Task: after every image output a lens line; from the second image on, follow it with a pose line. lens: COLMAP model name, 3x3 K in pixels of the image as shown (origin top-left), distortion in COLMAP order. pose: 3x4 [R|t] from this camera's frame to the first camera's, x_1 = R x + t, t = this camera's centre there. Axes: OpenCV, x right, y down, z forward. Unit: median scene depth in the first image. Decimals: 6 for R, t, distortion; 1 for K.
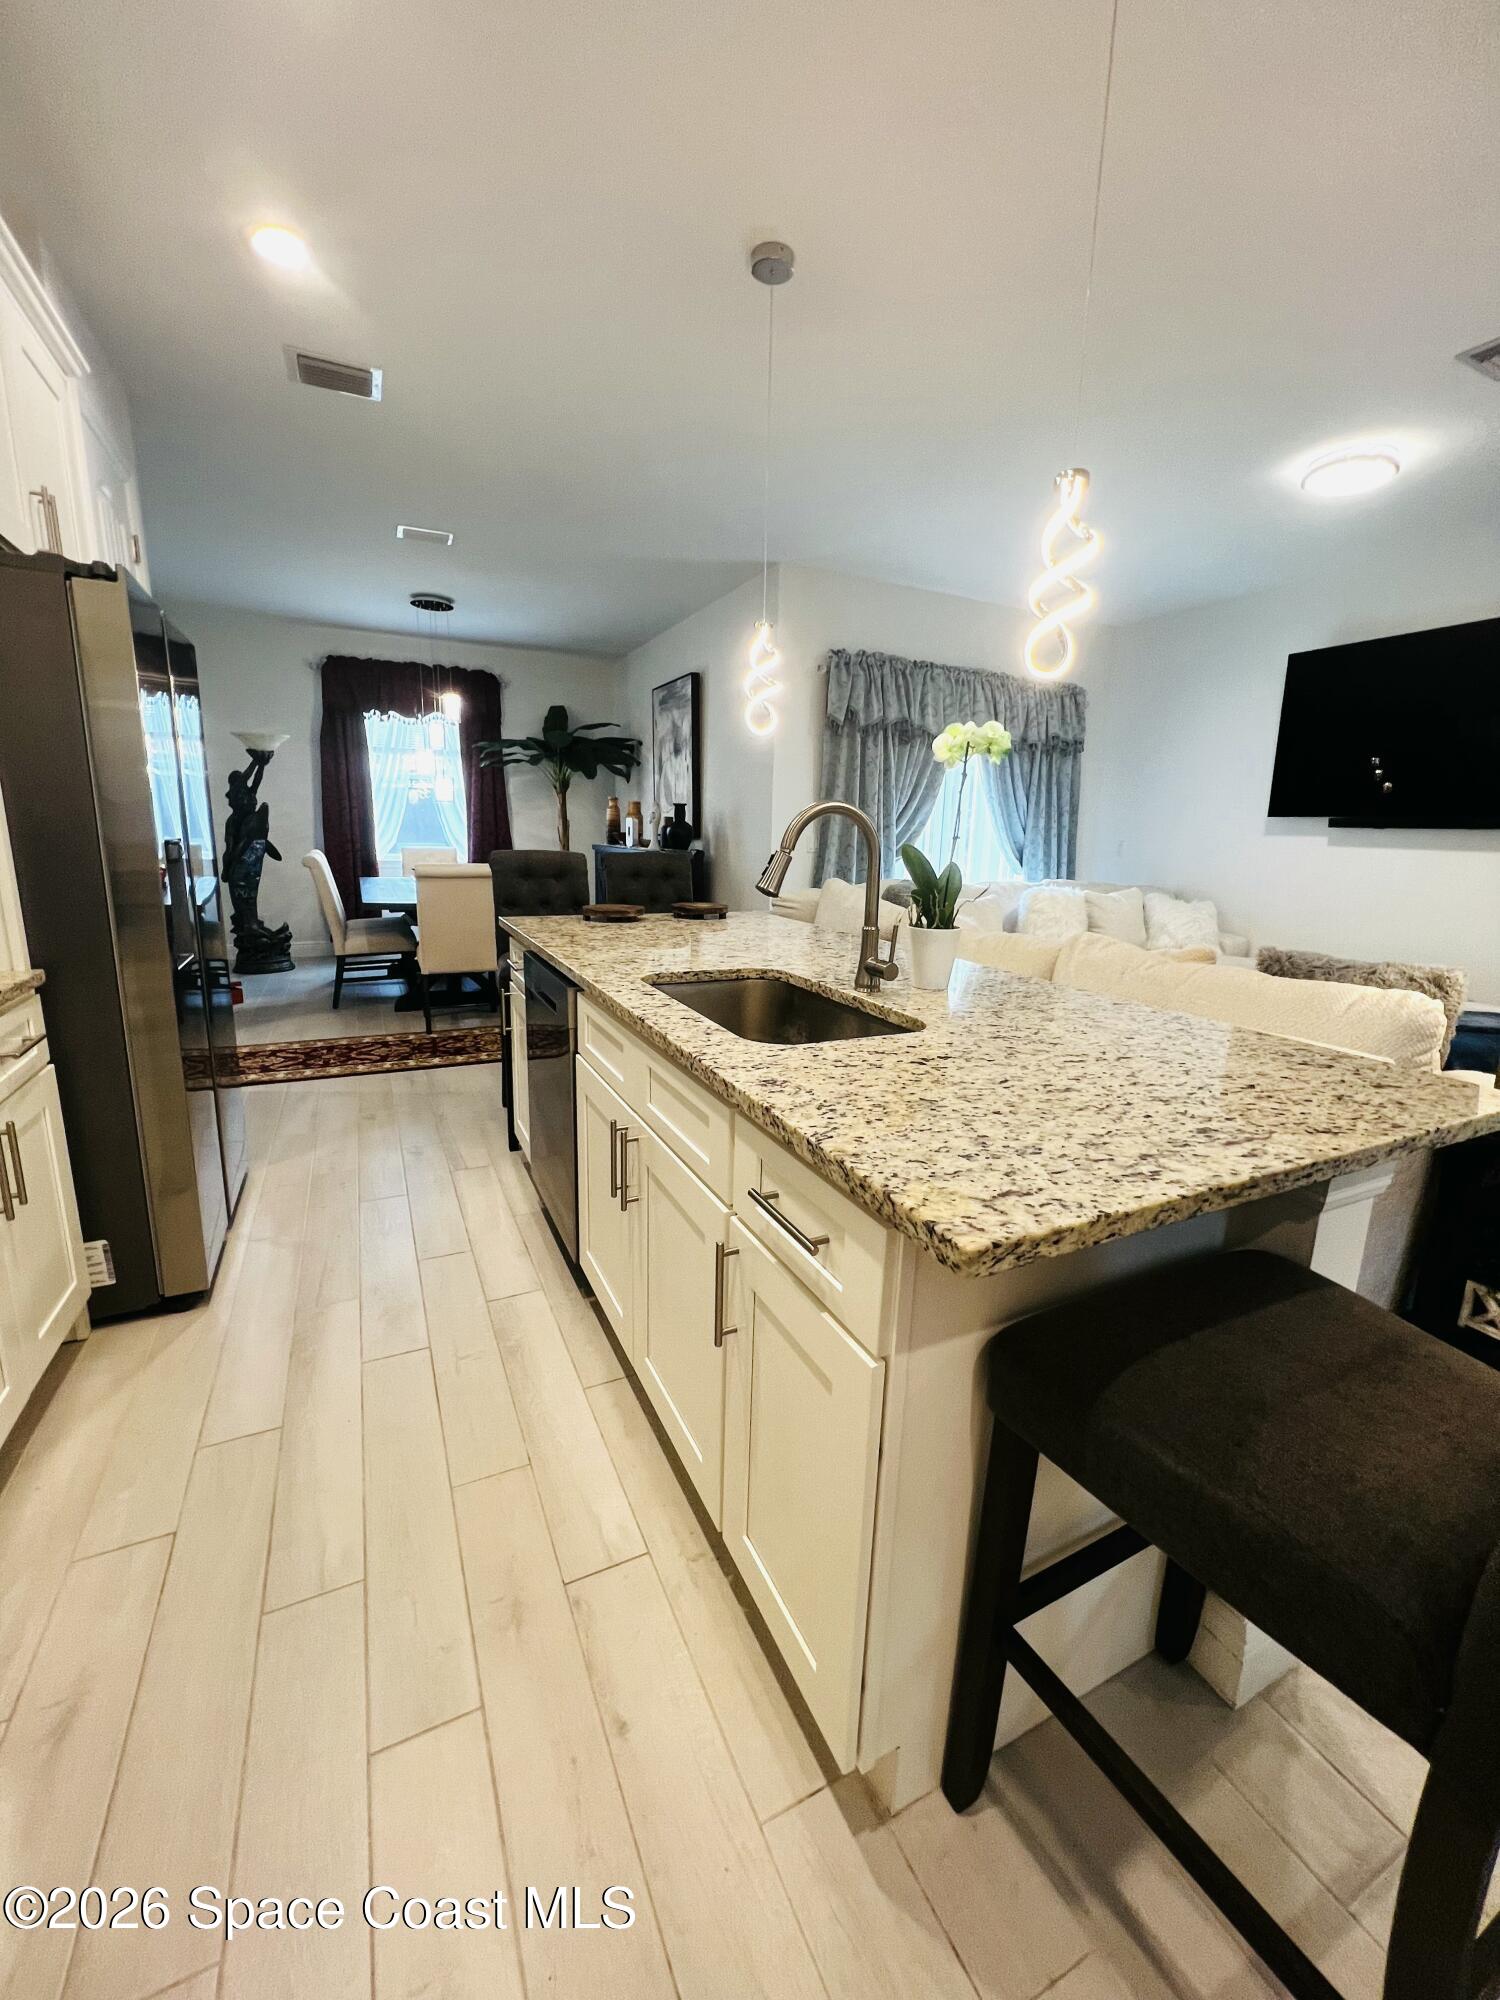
lens RADIAL K [[804.4, 0, 754.1], [0, 804.4, 995.5], [0, 0, 1]] dist [0.000657, -0.000248]
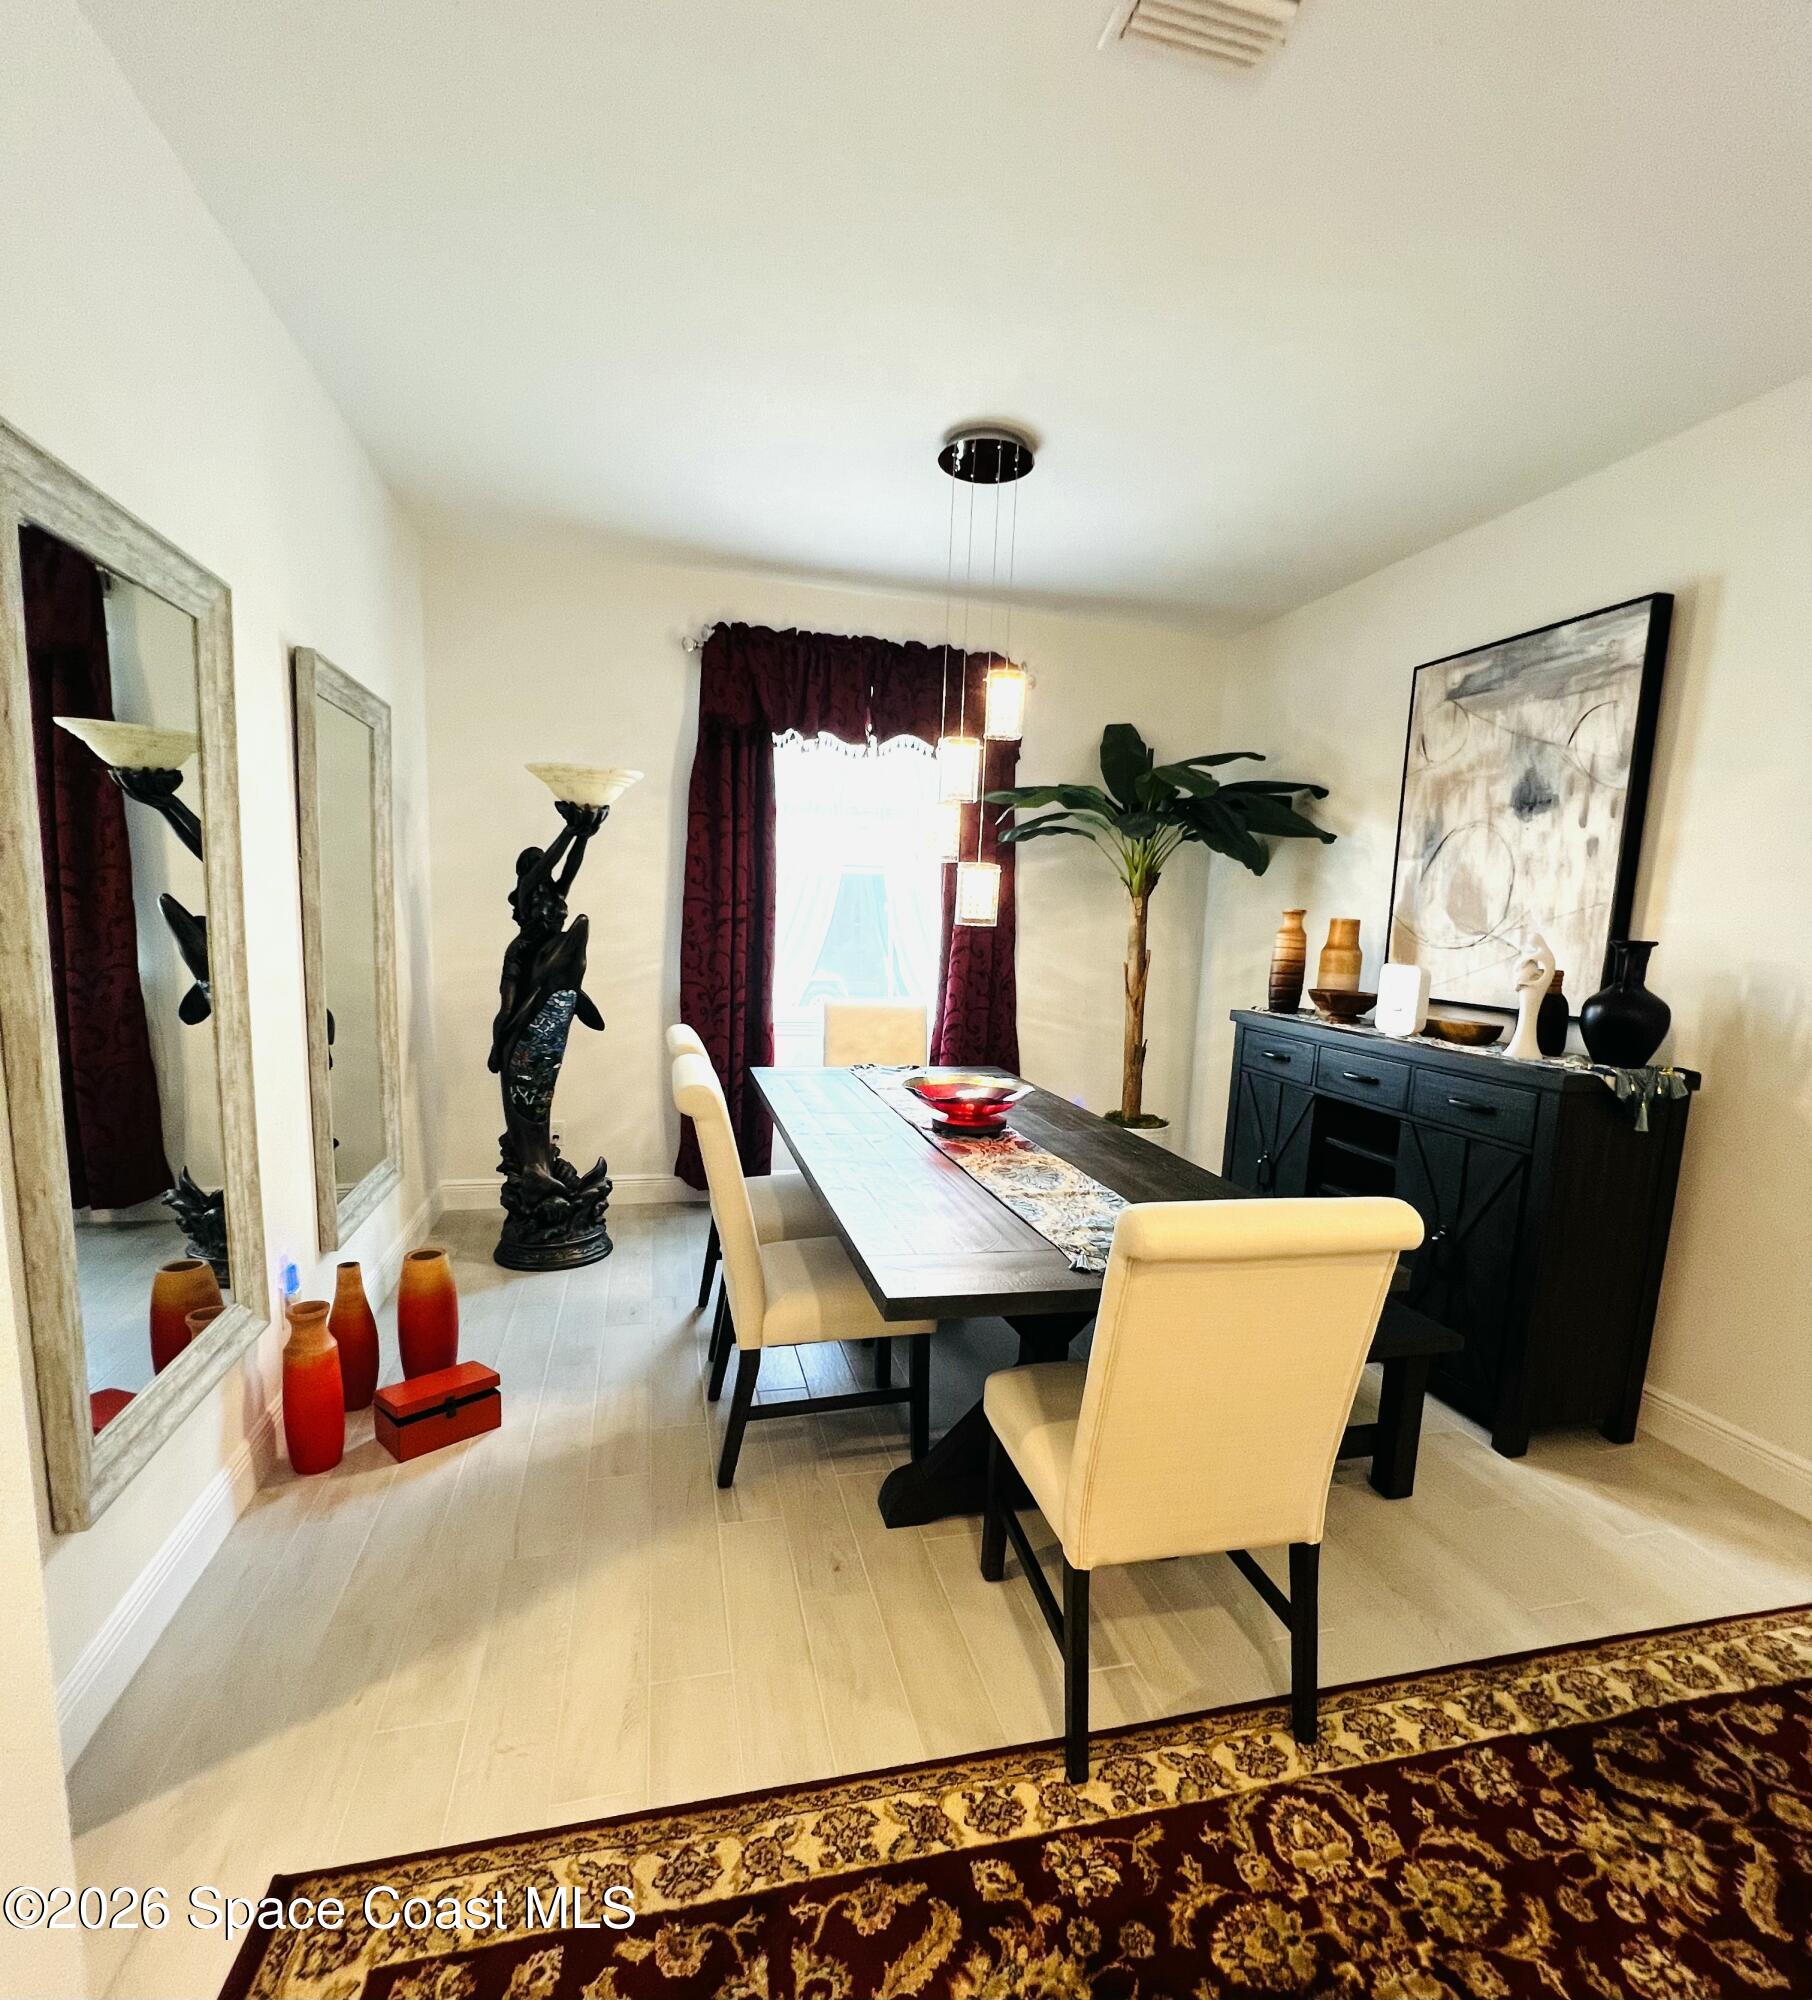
lens RADIAL K [[967.3, 0, 913.9], [0, 967.3, 1053.2], [0, 0, 1]] dist [-0.007497, 0.001925]
pose [[0.980735, 0.042982, -0.190555, -0.355428], [-0.055054, 0.996767, -0.058513, -0.158482], [0.187424, 0.067876, 0.979931, 0.565542]]
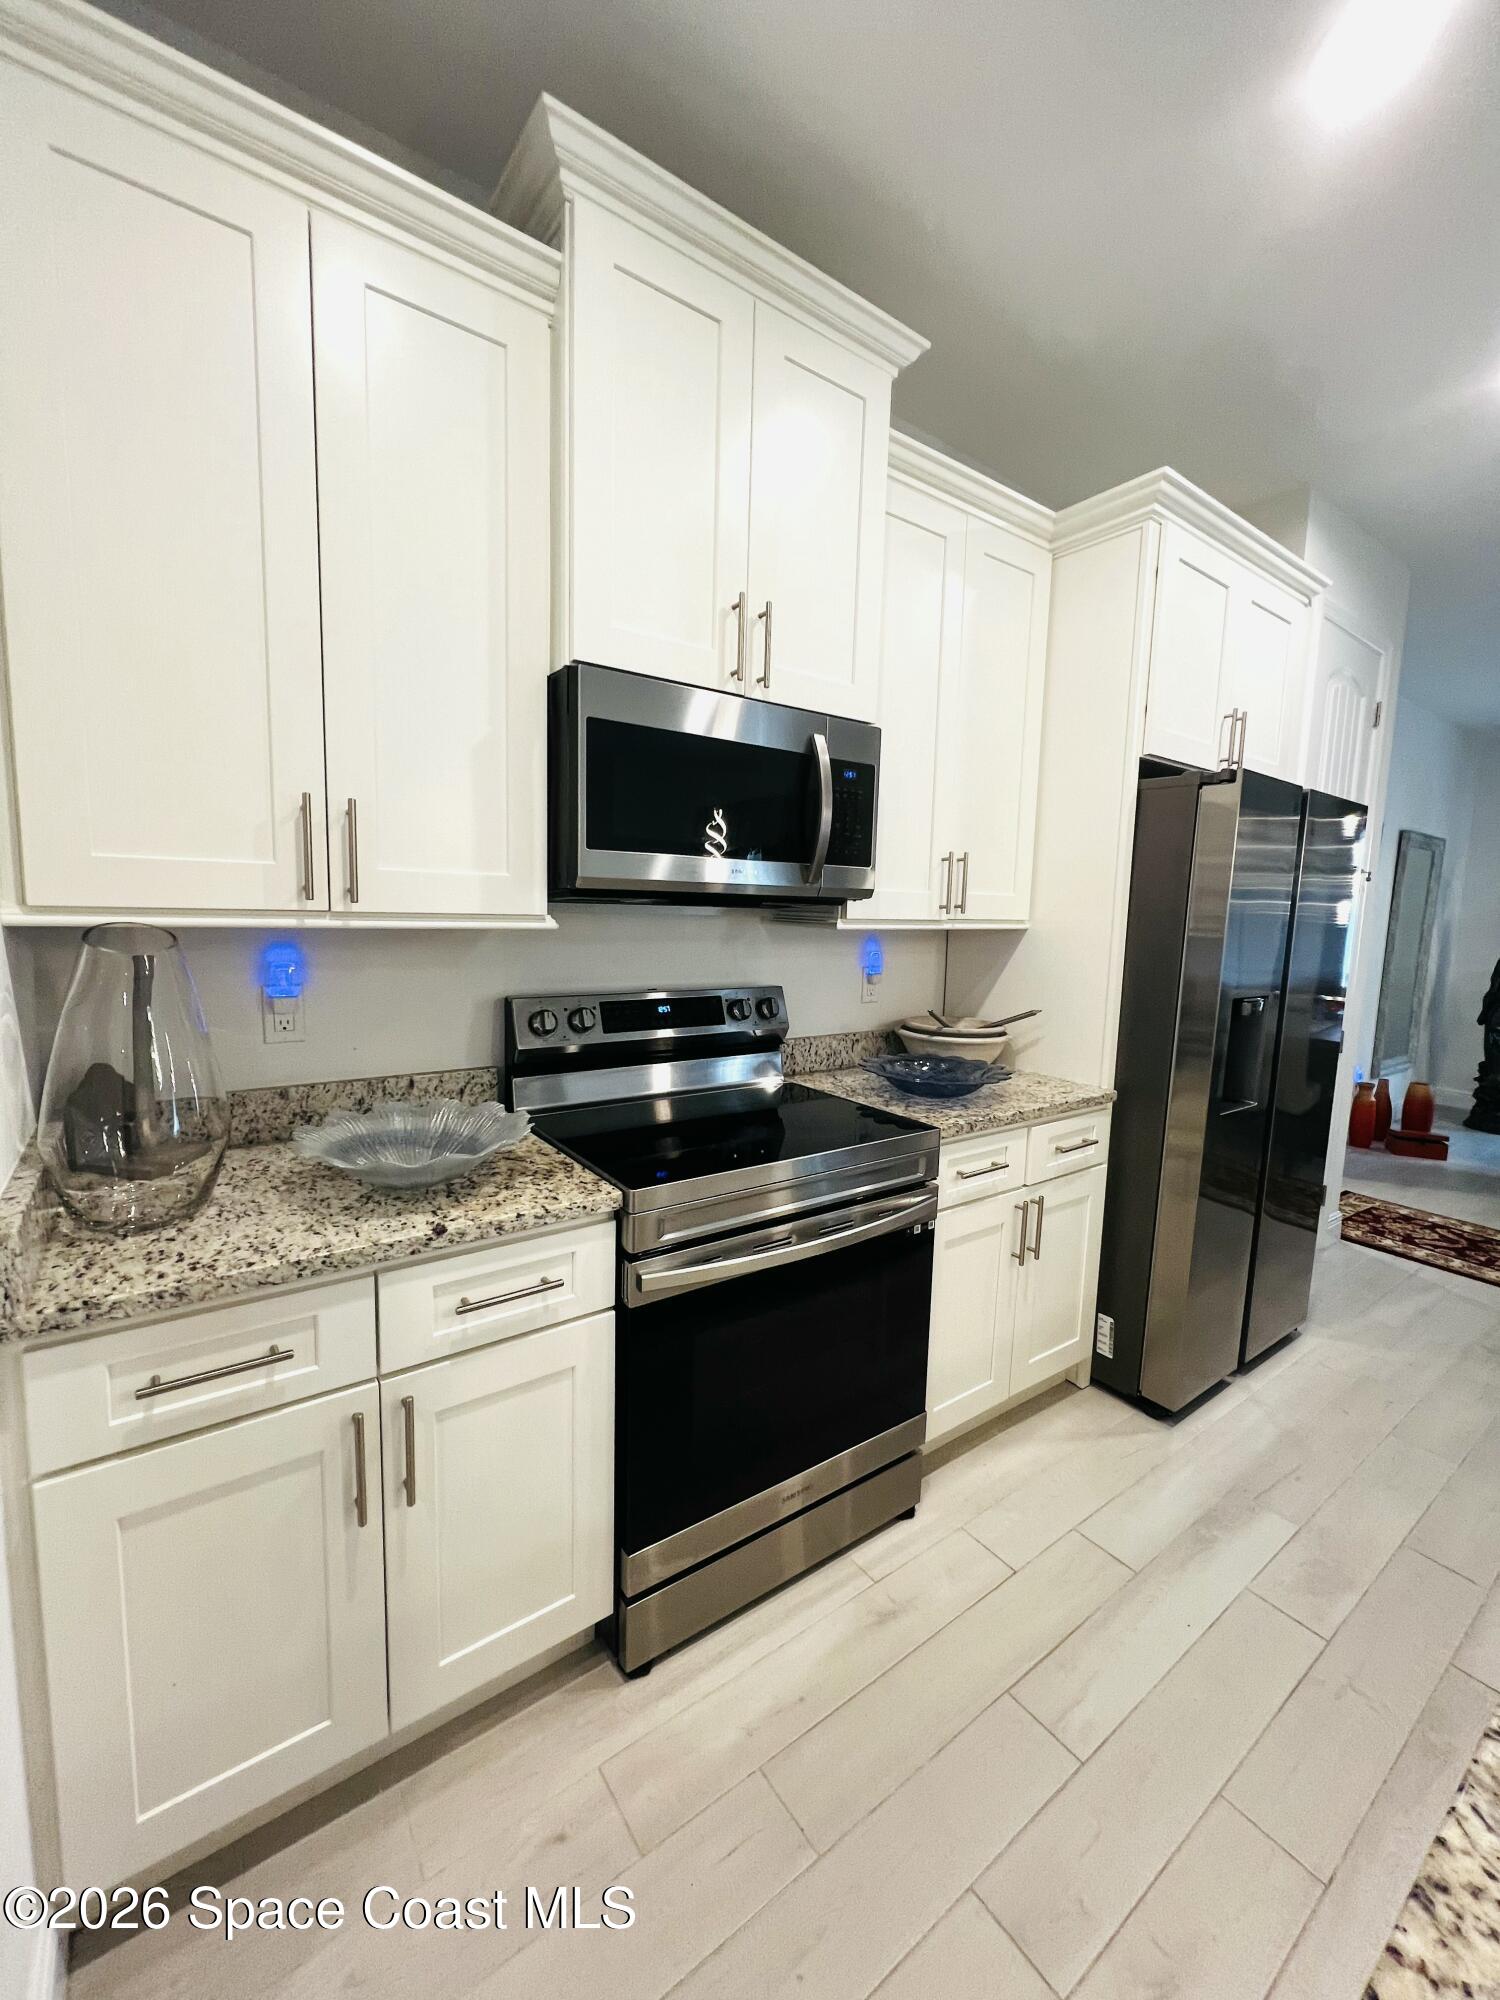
lens RADIAL K [[804.4, 0, 755.5], [0, 804.4, 999.6], [0, 0, 1]] dist [0.000657, -0.000248]
pose [[0.182390, 0.094078, -0.978715, 0.079987], [-0.229572, 0.971973, 0.050647, -0.034553], [0.956049, 0.215448, 0.198876, 0.056685]]
